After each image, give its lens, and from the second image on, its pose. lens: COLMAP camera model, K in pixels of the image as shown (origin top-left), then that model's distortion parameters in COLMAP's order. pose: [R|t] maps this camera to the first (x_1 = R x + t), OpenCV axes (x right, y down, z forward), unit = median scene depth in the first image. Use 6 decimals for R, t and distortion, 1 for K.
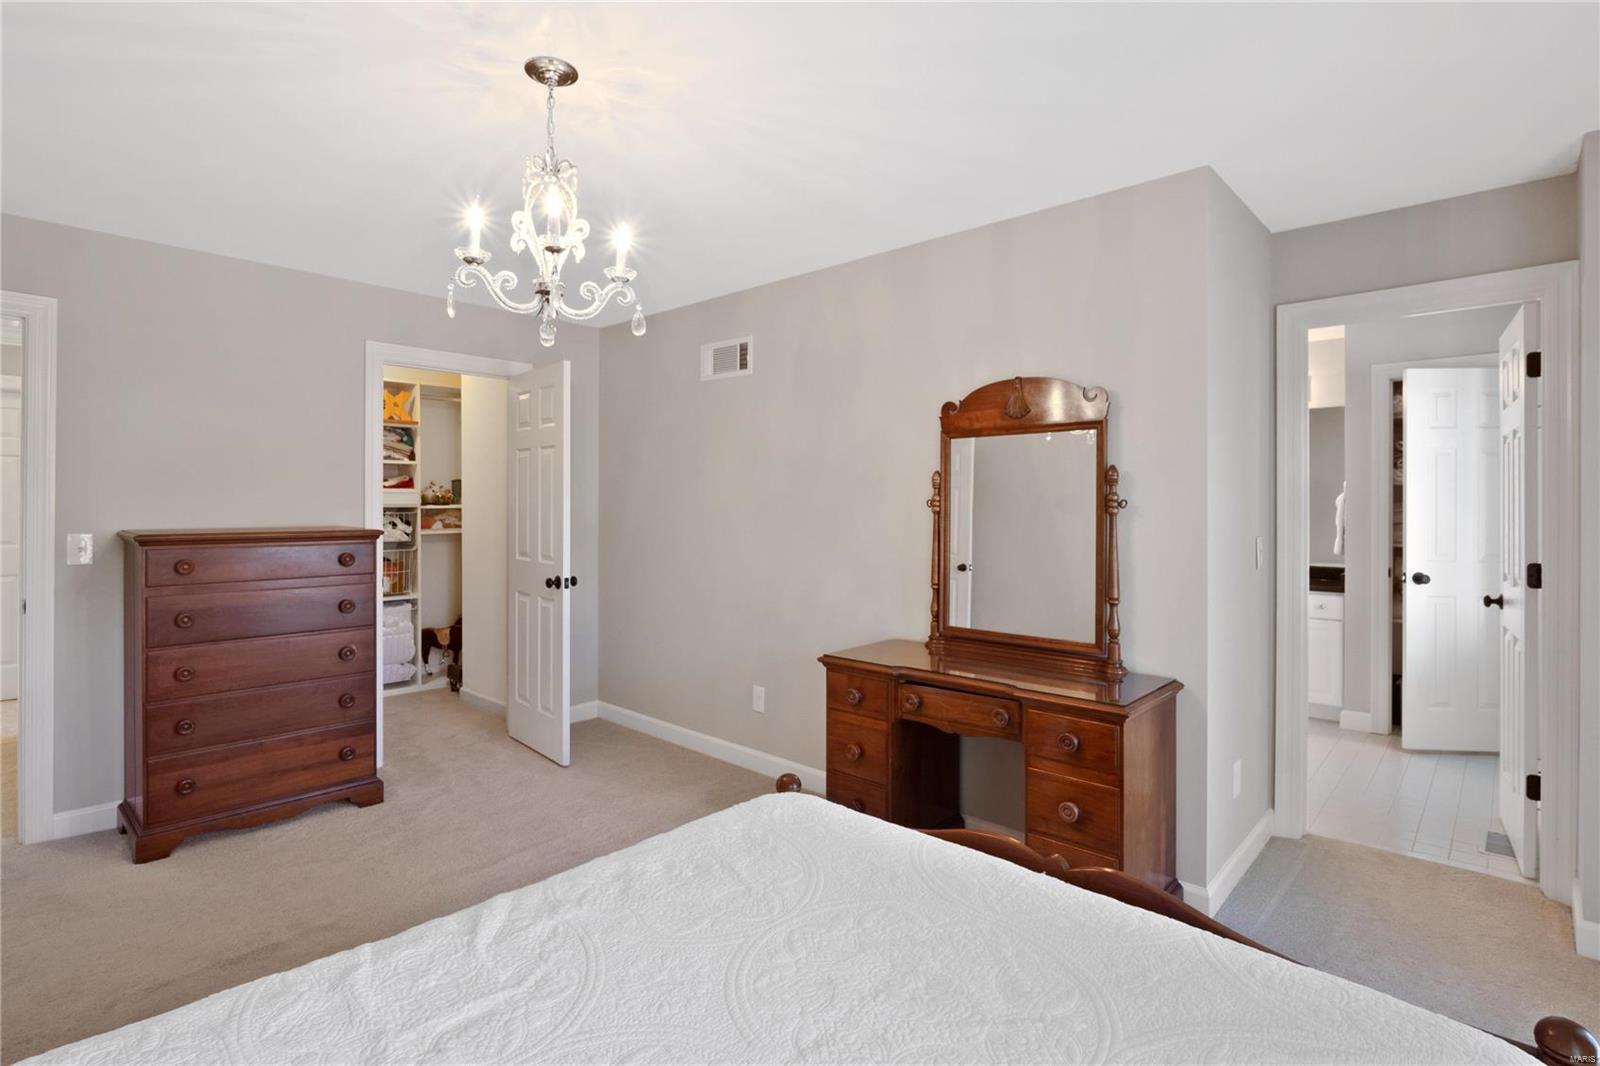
lens RADIAL K [[800.9, 0, 795.0], [0, 800.9, 506.8], [0, 0, 1]] dist [-0.000767, -0.000127]
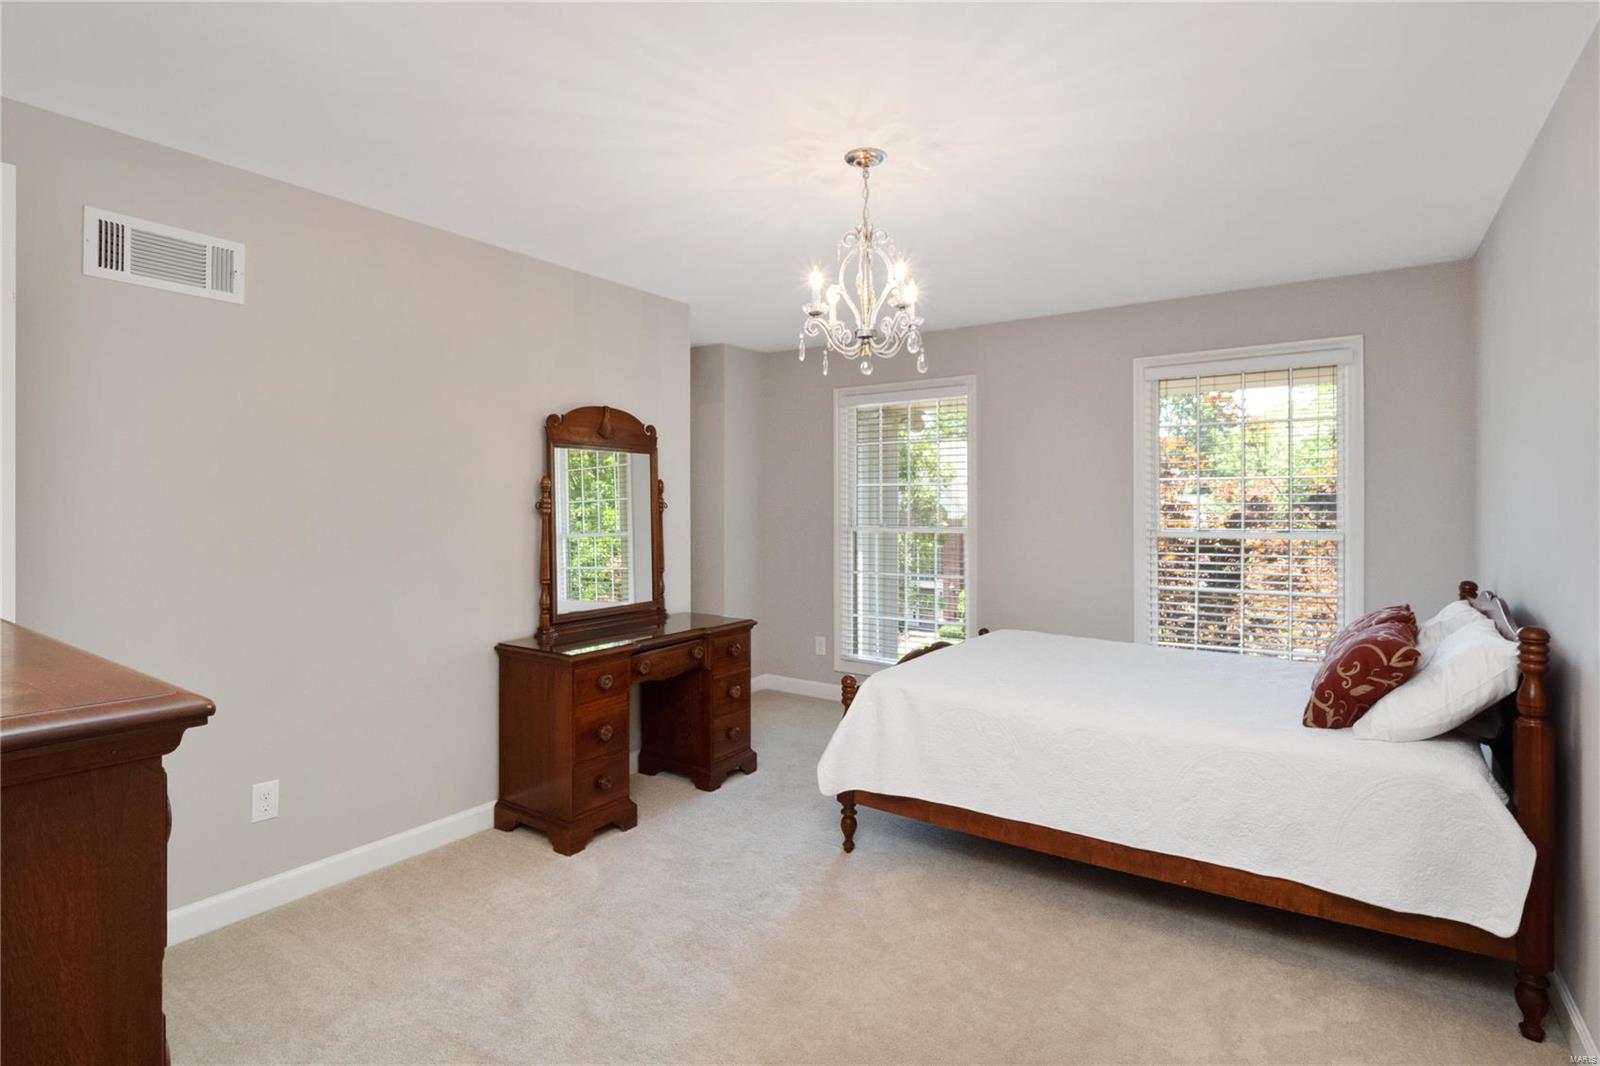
lens RADIAL K [[800.9, 0, 795.0], [0, 800.9, 506.8], [0, 0, 1]] dist [-0.000767, -0.000127]
pose [[-0.145170, -0.001650, 0.989405, -0.960048], [0.003016, 0.999993, 0.002111, -0.002737], [-0.989402, 0.003291, -0.145164, 0.829818]]
